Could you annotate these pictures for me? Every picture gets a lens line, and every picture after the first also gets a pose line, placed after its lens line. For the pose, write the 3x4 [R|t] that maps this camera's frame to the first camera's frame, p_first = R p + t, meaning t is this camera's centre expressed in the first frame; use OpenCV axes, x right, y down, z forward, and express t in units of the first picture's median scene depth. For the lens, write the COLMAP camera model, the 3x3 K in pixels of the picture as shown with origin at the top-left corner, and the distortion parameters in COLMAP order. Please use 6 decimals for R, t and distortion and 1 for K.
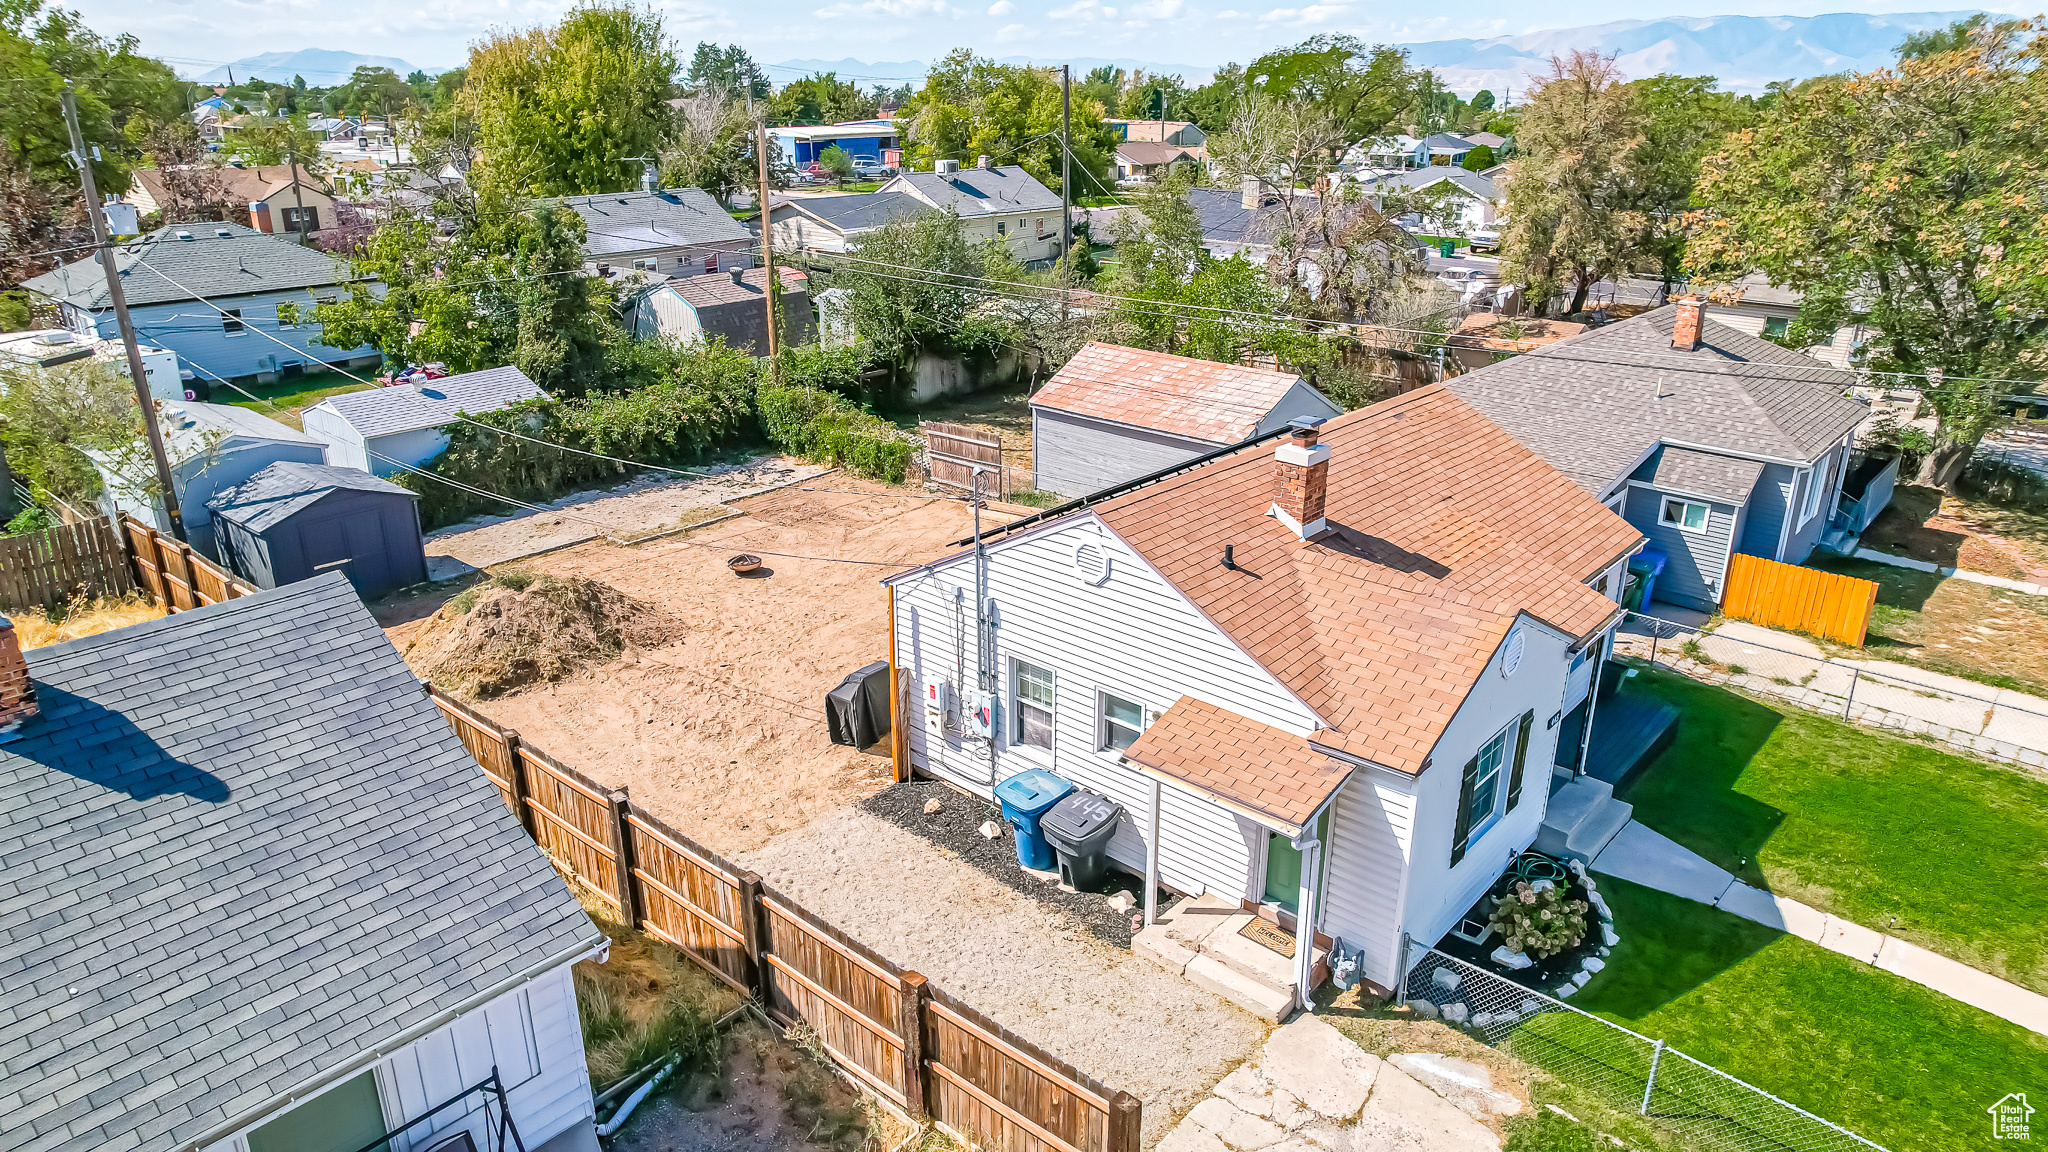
lens RADIAL K [[1304.4, 0, 1009.7], [0, 1304.4, 585.5], [0, 0, 1]] dist [-0.039343, 0.022762]
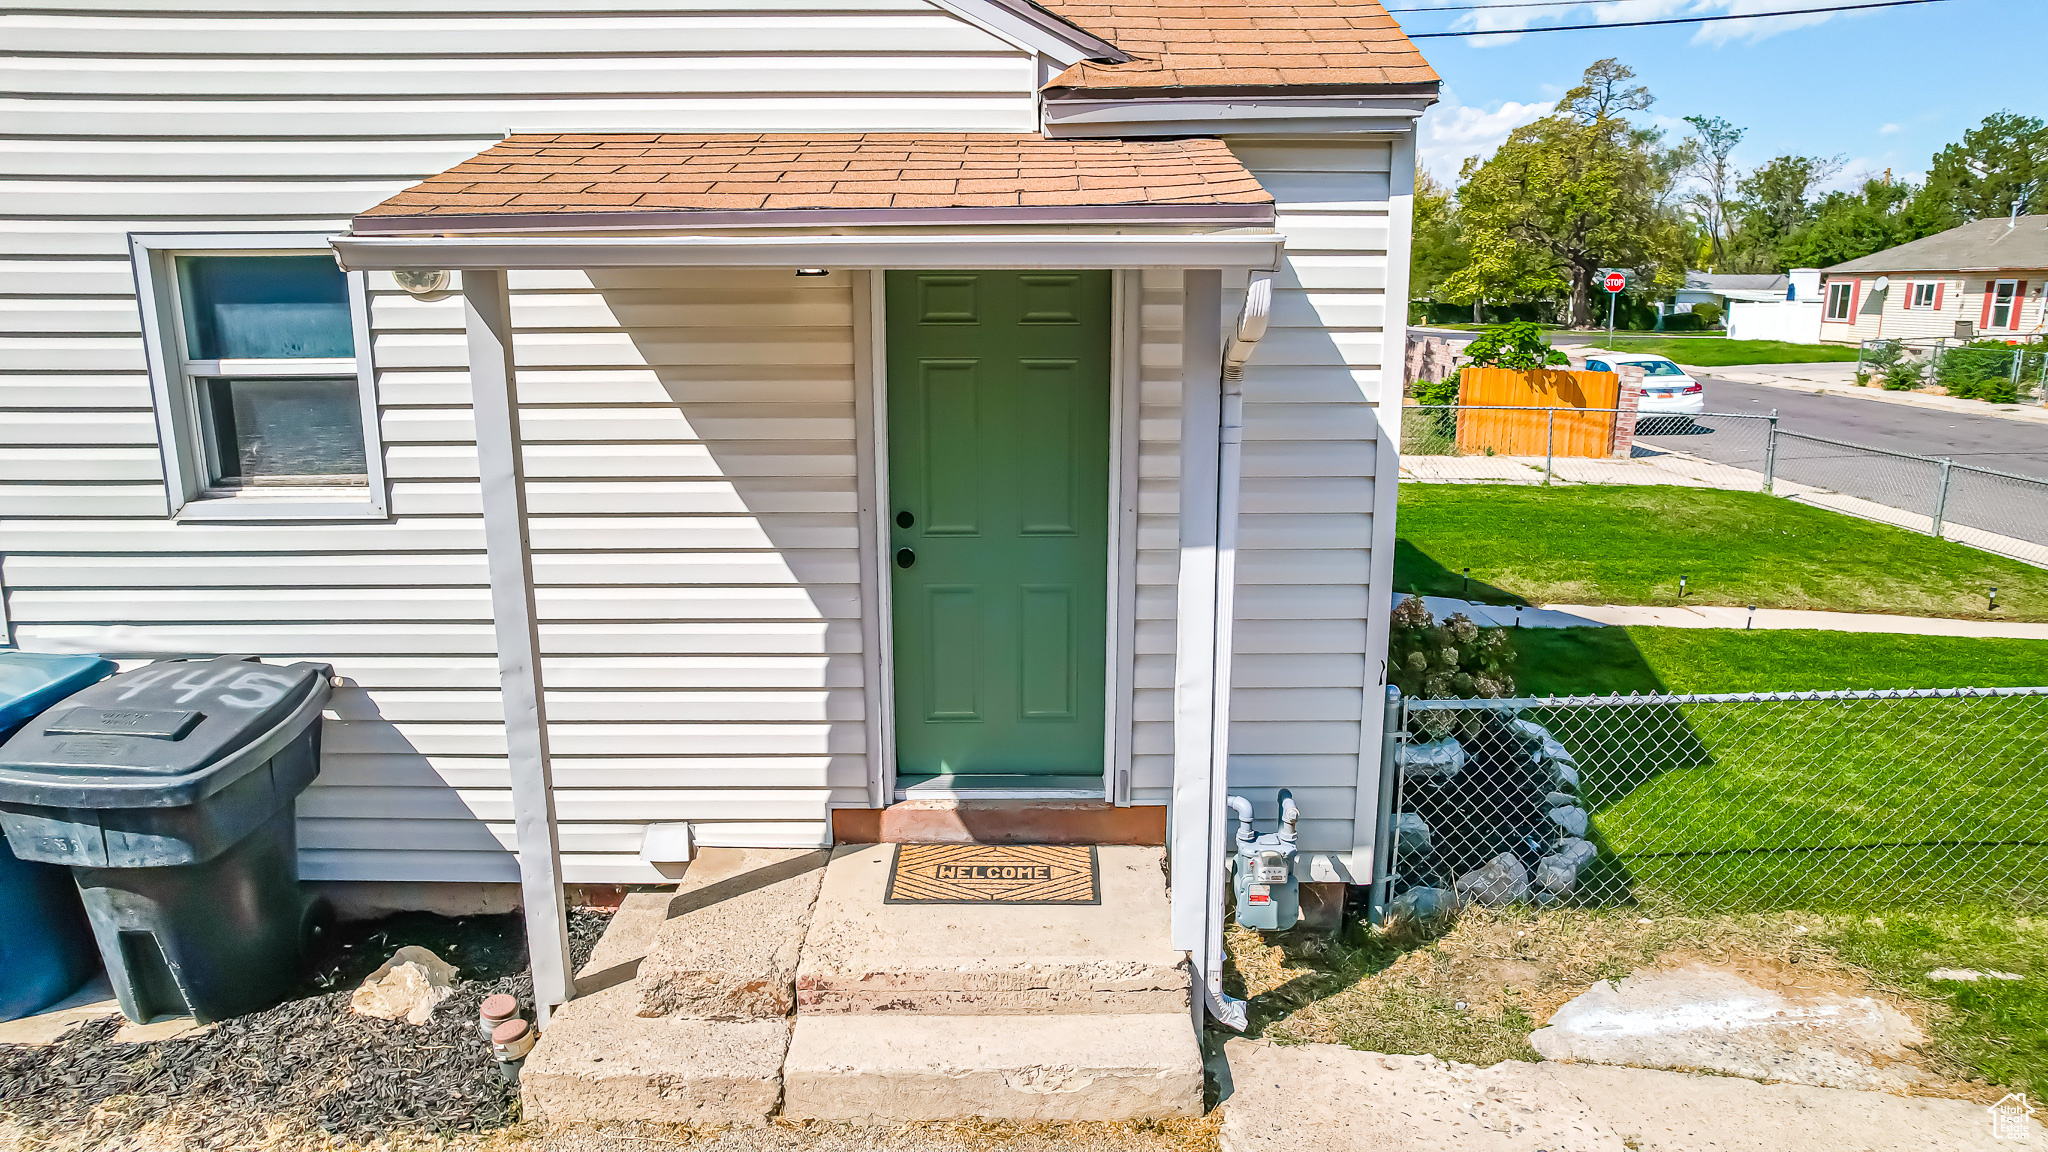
lens RADIAL K [[1304.4, 0, 1029.1], [0, 1304.4, 557.0], [0, 0, 1]] dist [-0.039343, 0.022762]
pose [[0.740802, -0.153037, 0.654058, 0.019360], [0.243917, 0.968524, -0.049651, 0.200885], [-0.625873, 0.196318, 0.754813, 0.696387]]
